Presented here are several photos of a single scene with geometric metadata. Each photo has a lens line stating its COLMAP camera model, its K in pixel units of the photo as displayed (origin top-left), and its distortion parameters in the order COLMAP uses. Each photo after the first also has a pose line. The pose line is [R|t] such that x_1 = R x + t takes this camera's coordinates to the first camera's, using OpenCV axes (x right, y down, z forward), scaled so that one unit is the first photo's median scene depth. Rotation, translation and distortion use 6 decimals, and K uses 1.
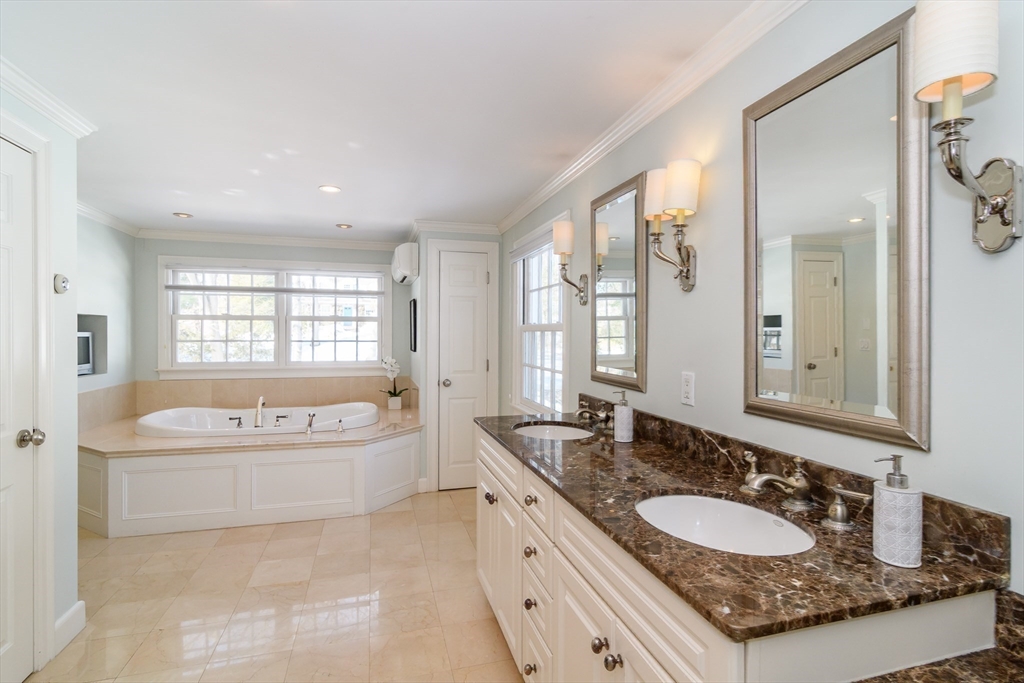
lens RADIAL K [[493.8, 0, 514.9], [0, 493.8, 336.1], [0, 0, 1]] dist [-0.001149, -0.000024]
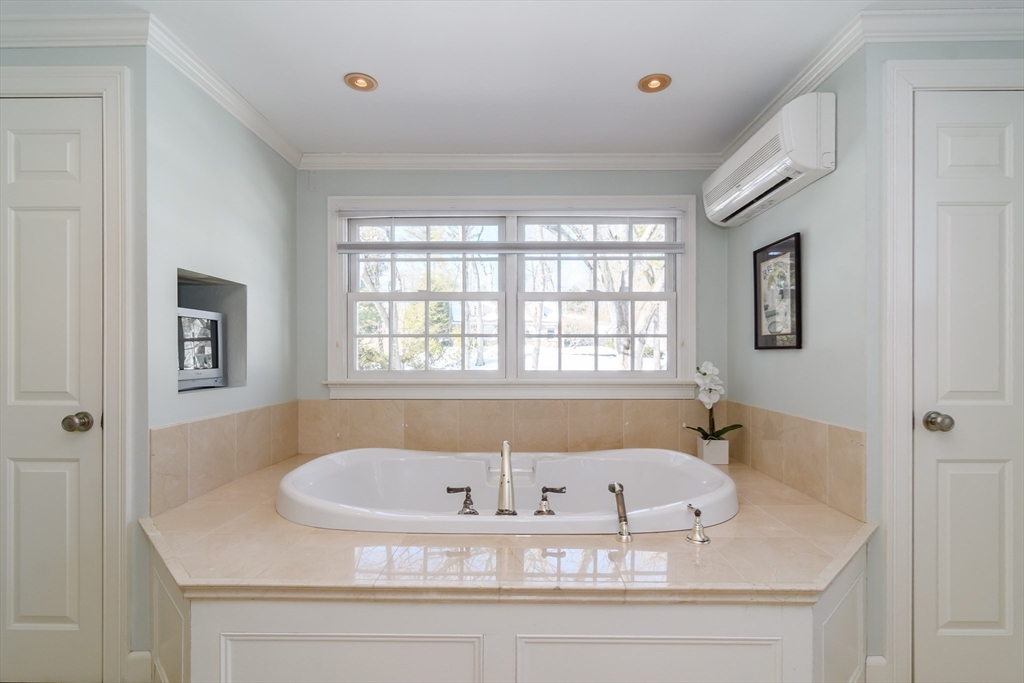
lens RADIAL K [[493.8, 0, 512.5], [0, 493.8, 349.7], [0, 0, 1]] dist [-0.001149, -0.000024]
pose [[0.951762, -0.010601, -0.306653, -0.305448], [0.005985, 0.999854, -0.015990, 0.037653], [0.306778, 0.013383, 0.951687, 0.469615]]
